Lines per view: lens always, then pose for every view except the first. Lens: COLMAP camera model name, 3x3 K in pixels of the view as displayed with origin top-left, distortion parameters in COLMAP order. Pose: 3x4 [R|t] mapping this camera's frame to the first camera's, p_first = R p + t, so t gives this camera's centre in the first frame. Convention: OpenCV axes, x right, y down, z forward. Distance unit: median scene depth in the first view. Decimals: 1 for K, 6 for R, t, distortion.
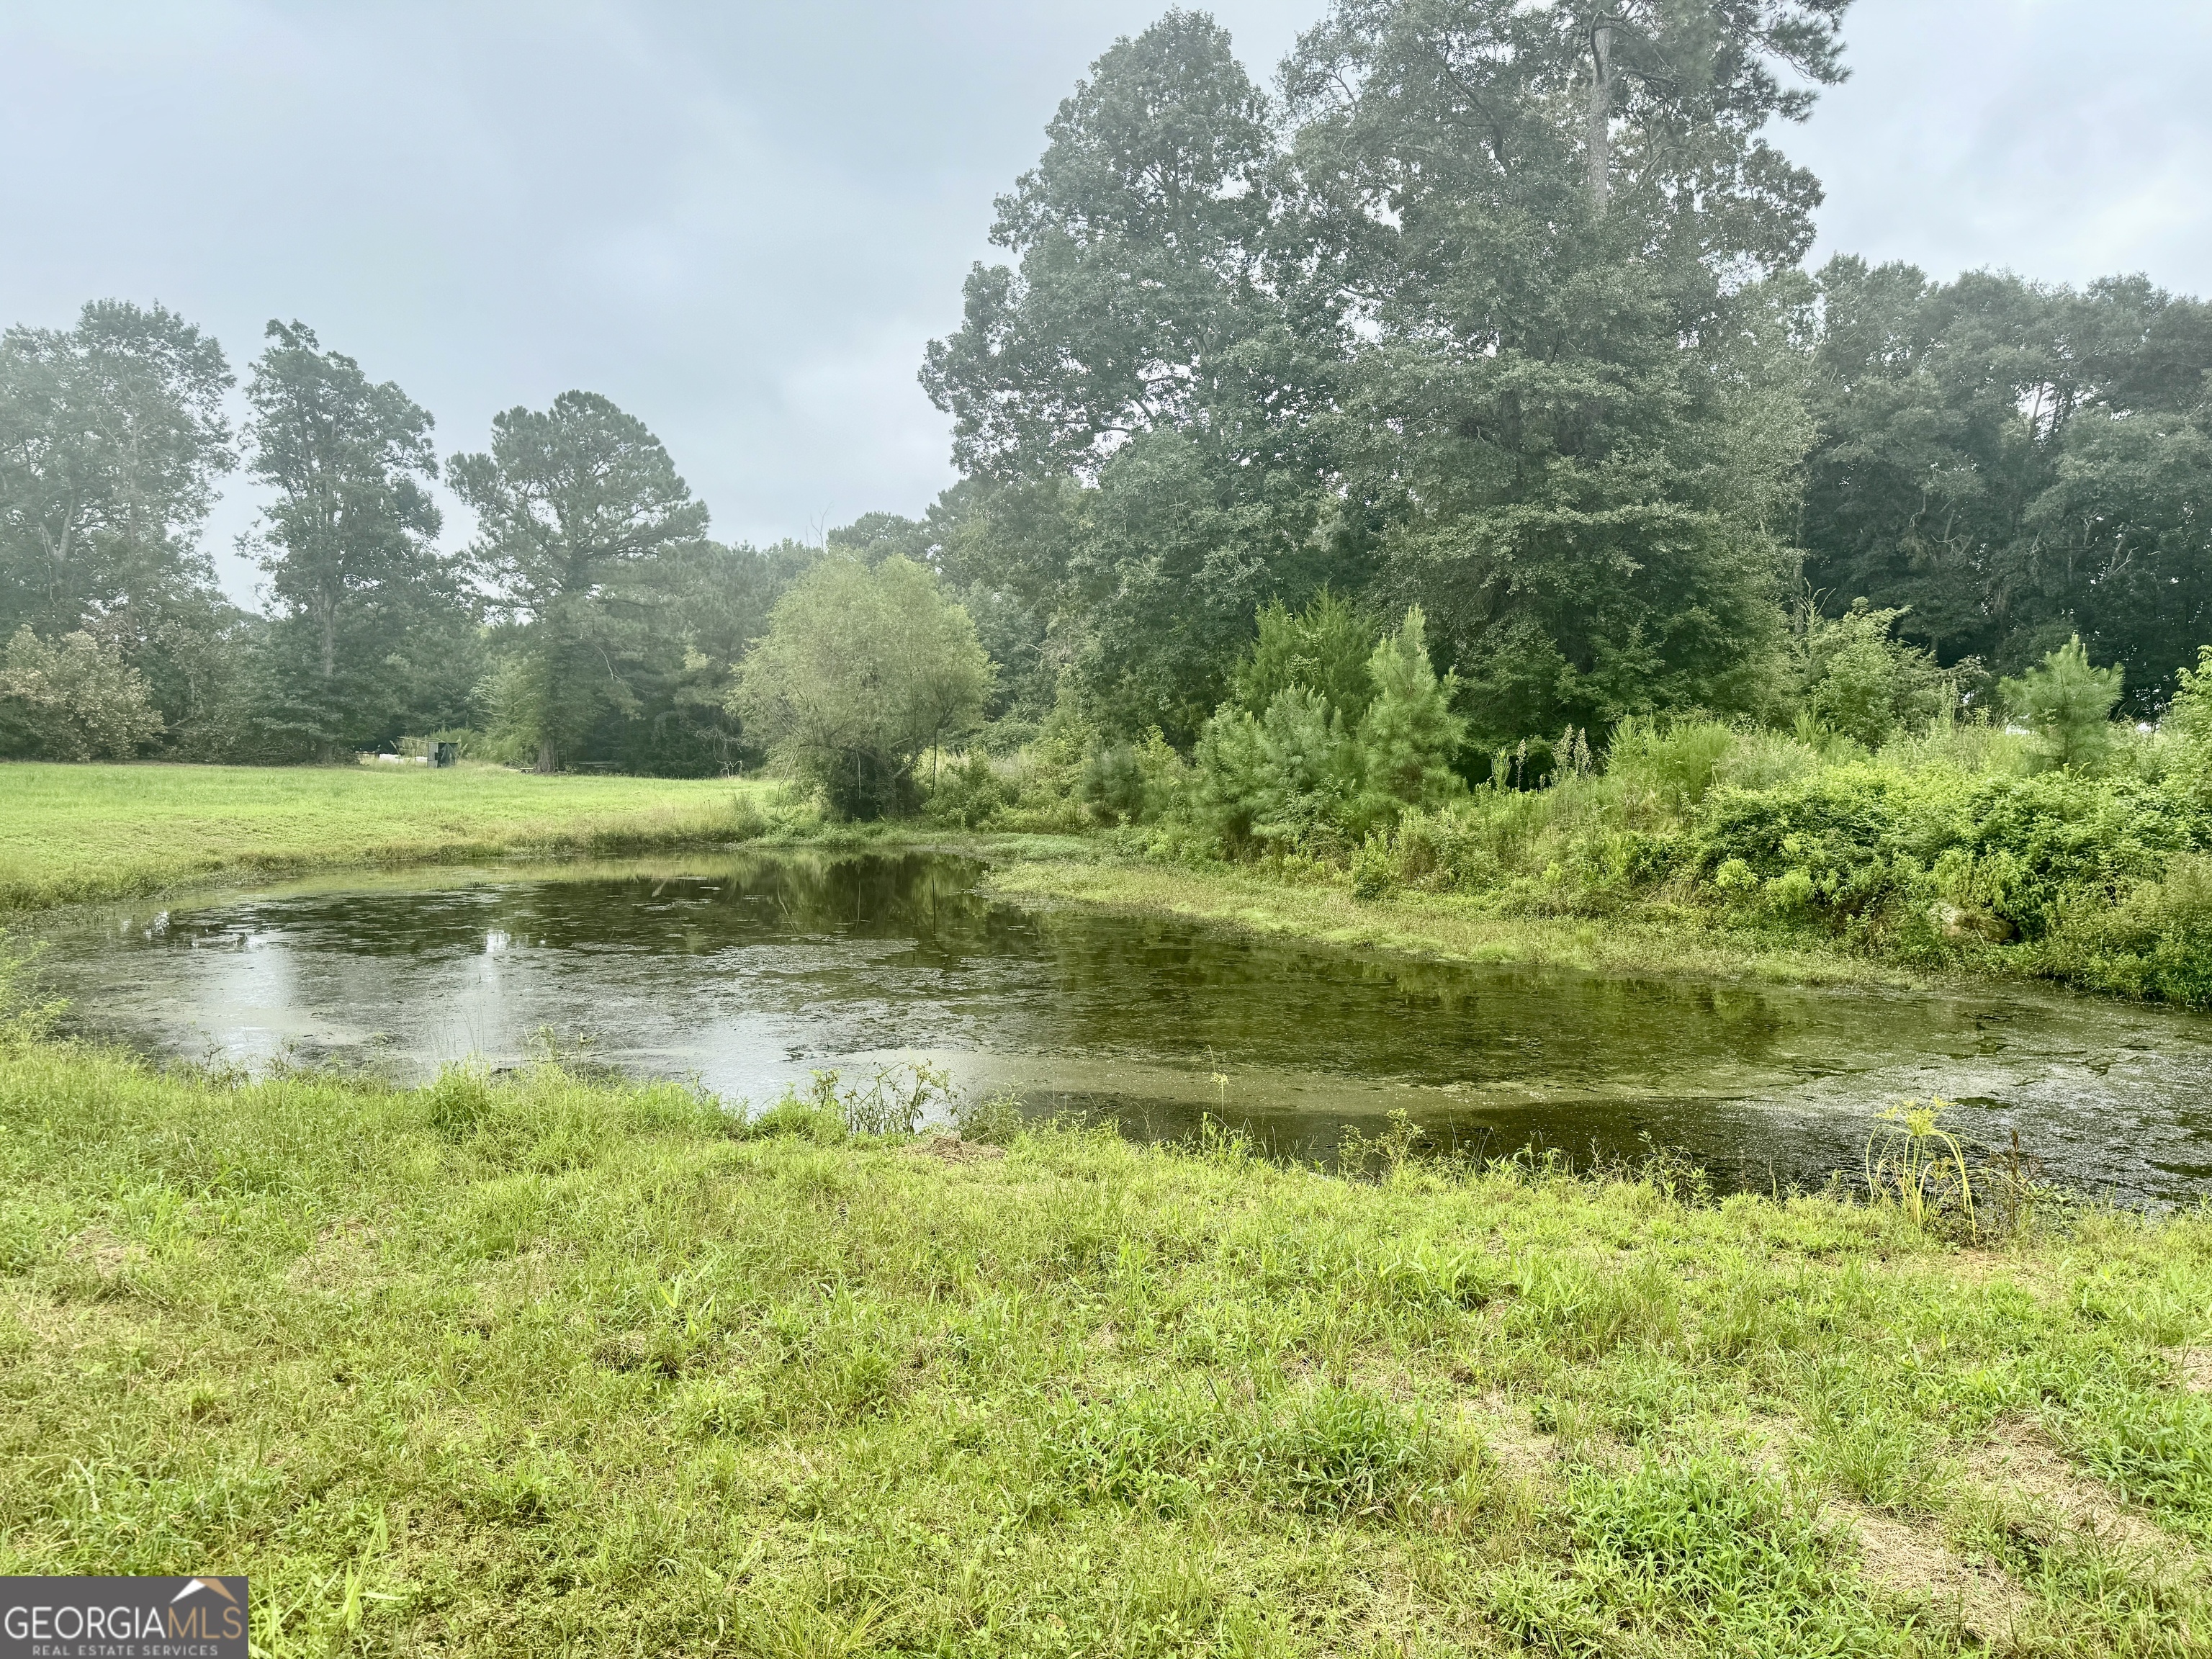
lens RADIAL K [[1573.5, 0, 1099.2], [0, 1573.5, 839.4], [0, 0, 1]] dist [0.018785, -0.024562]
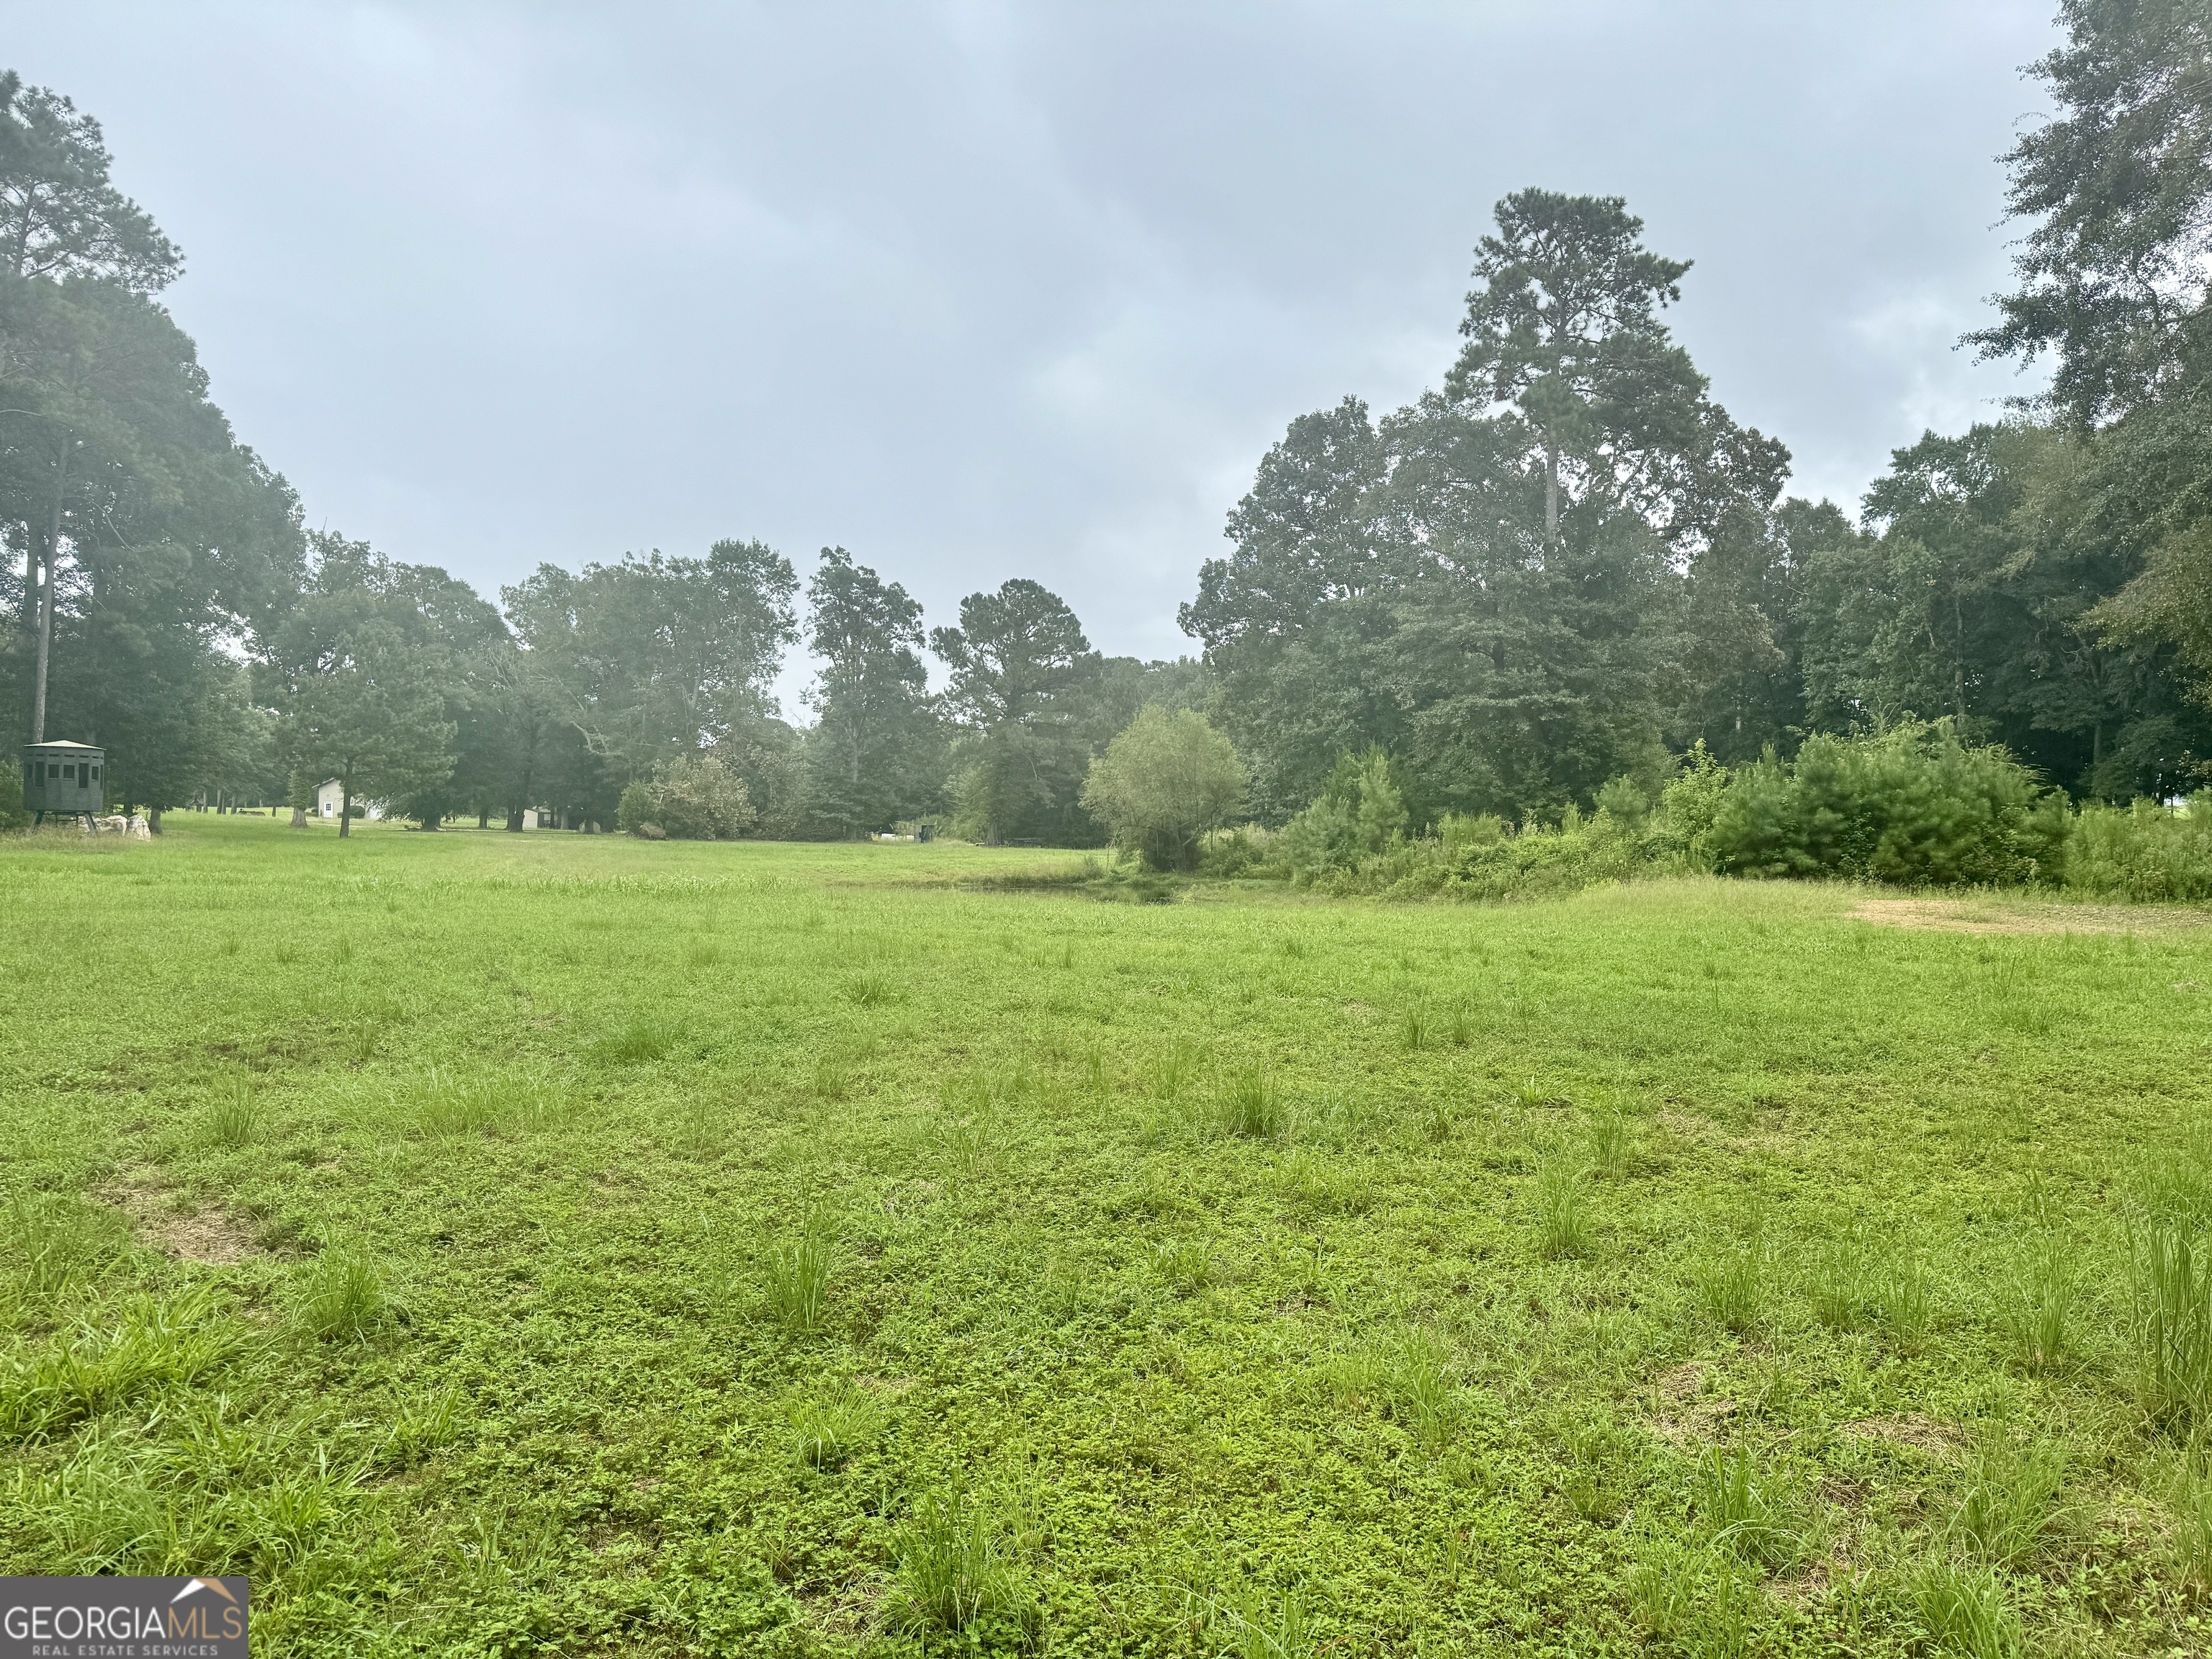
lens RADIAL K [[1573.5, 0, 1099.2], [0, 1573.5, 839.4], [0, 0, 1]] dist [0.018785, -0.024562]
pose [[0.960858, -0.005362, -0.276988, 0.238044], [-0.008185, 0.998827, -0.047729, 0.032996], [0.276919, 0.048128, 0.959687, -0.591354]]
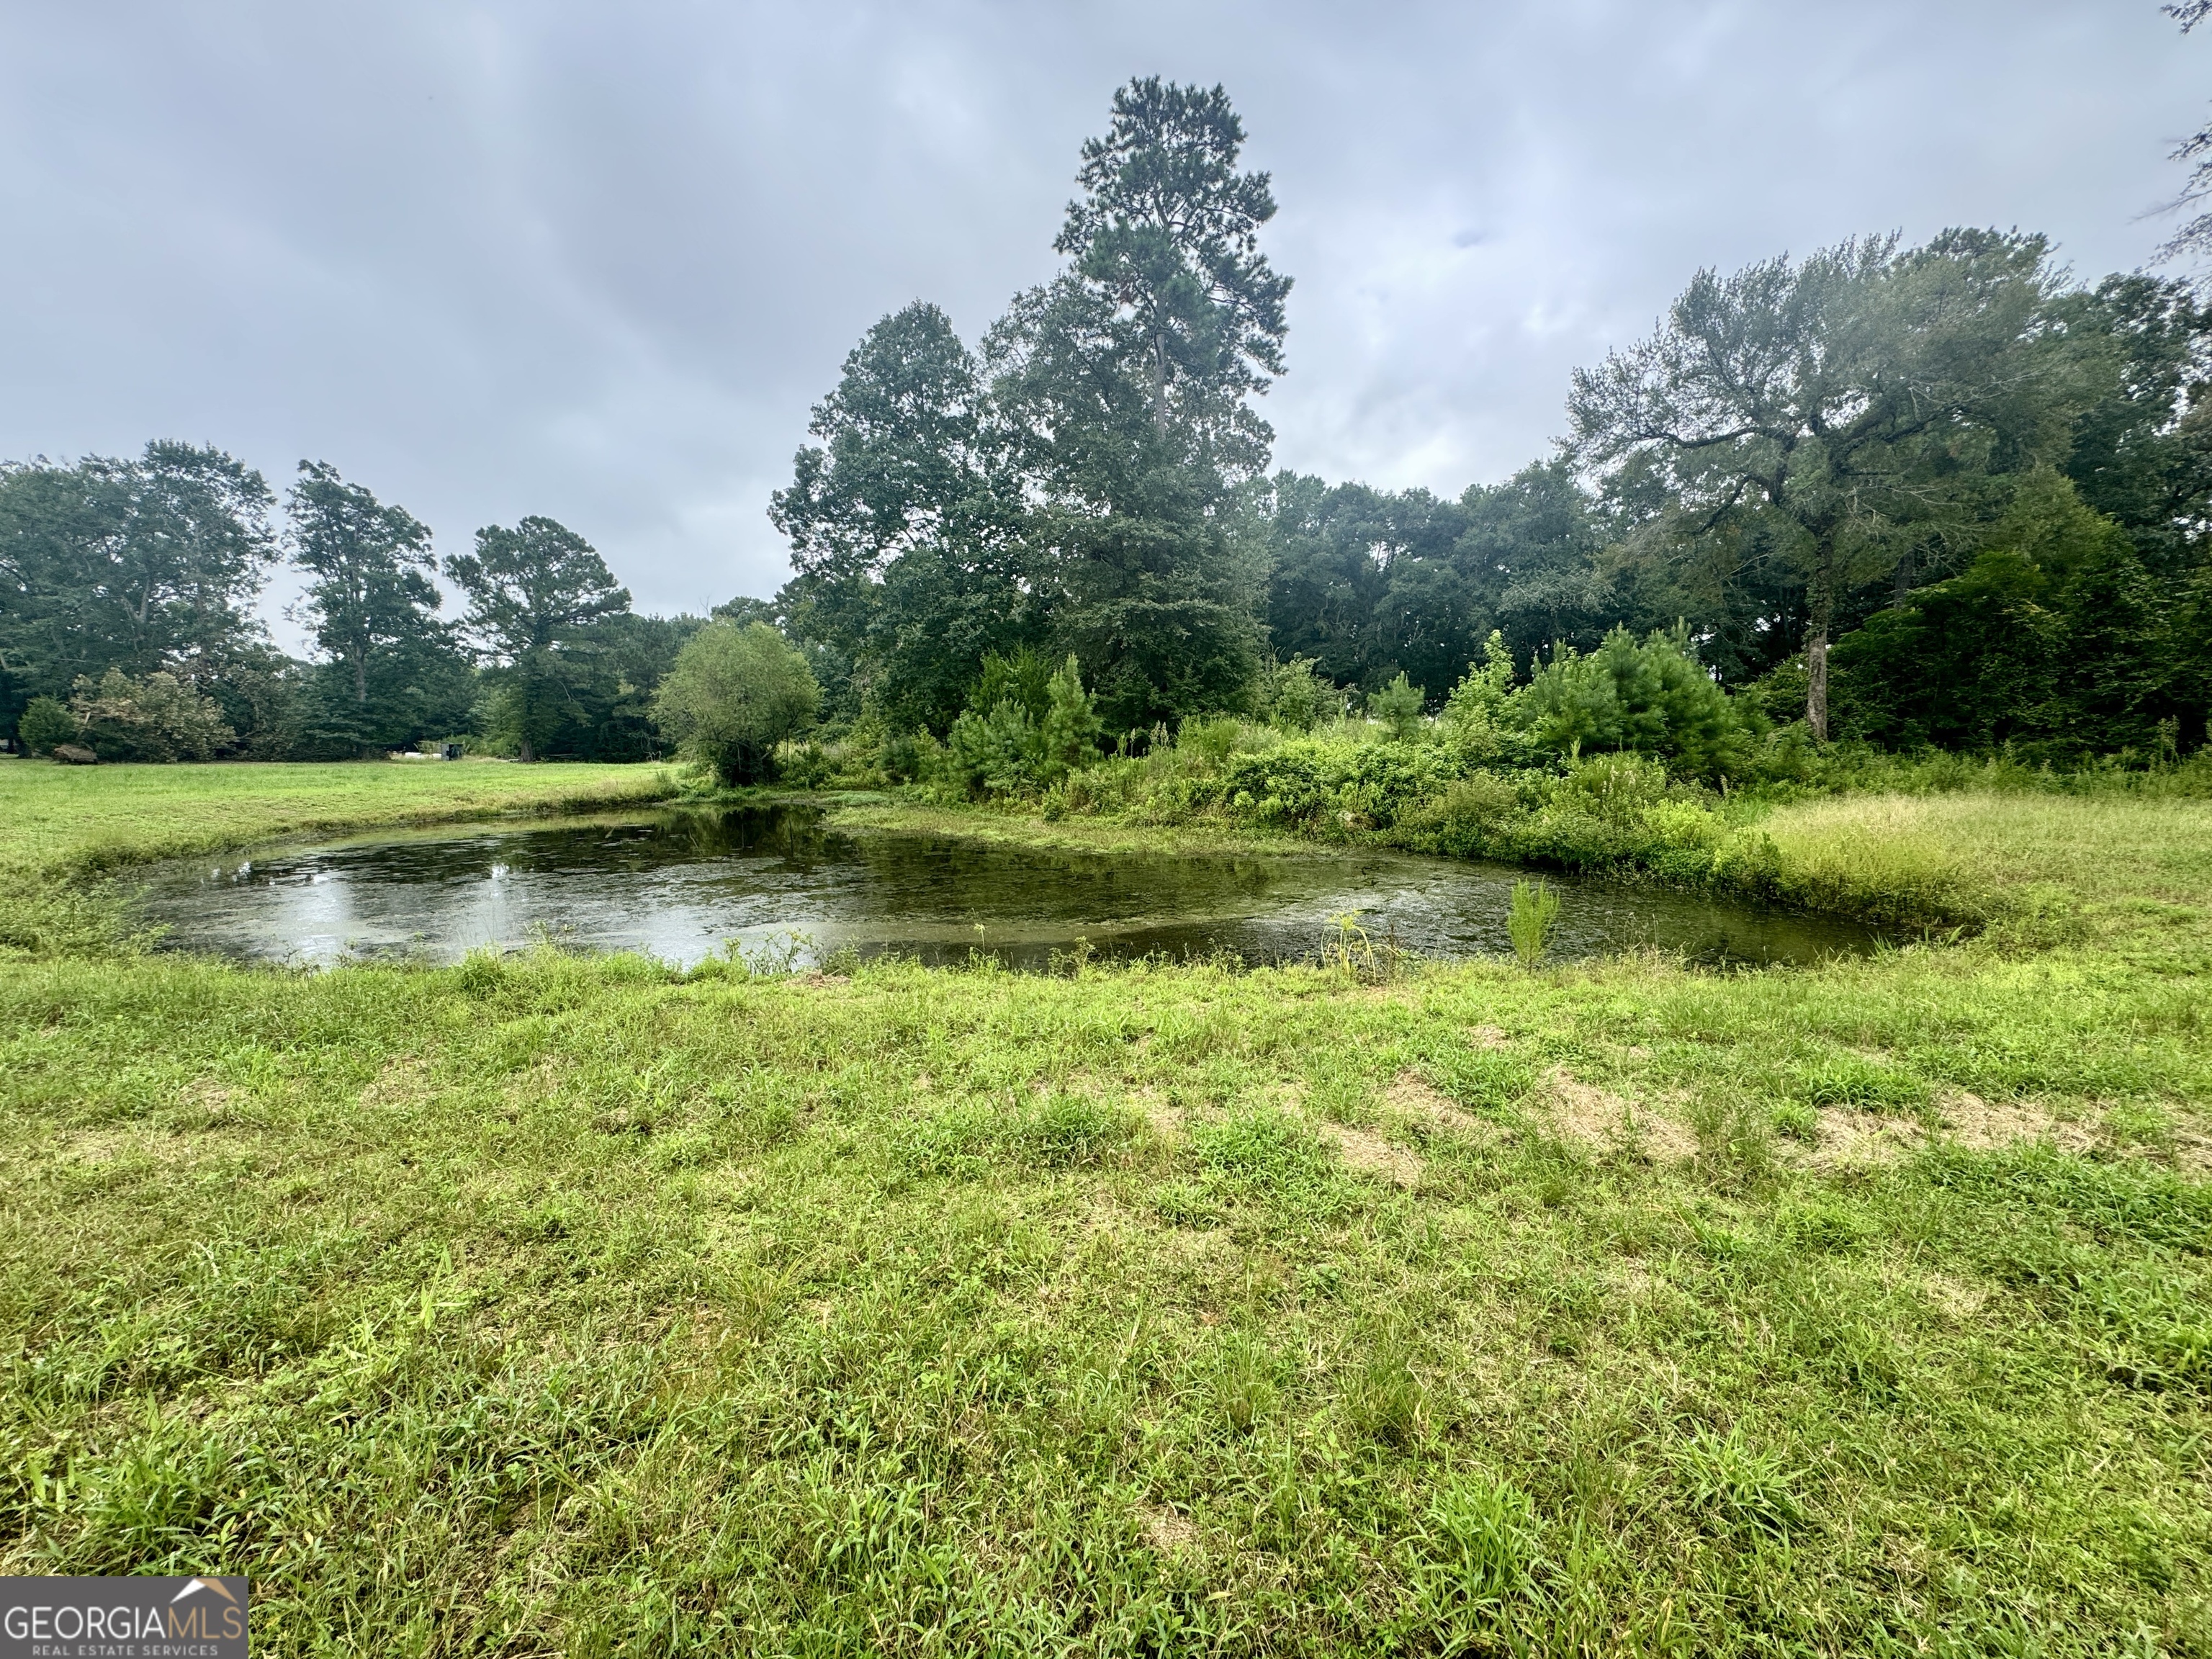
lens RADIAL K [[893.0, 0, 1107.2], [0, 893.0, 829.2], [0, 0, 1]] dist [-0.005680, 0.000184]
pose [[0.971368, -0.042448, 0.233758, -0.002428], [0.032147, 0.998344, 0.047704, 0.001060], [-0.235396, -0.038823, 0.971124, 0.004800]]
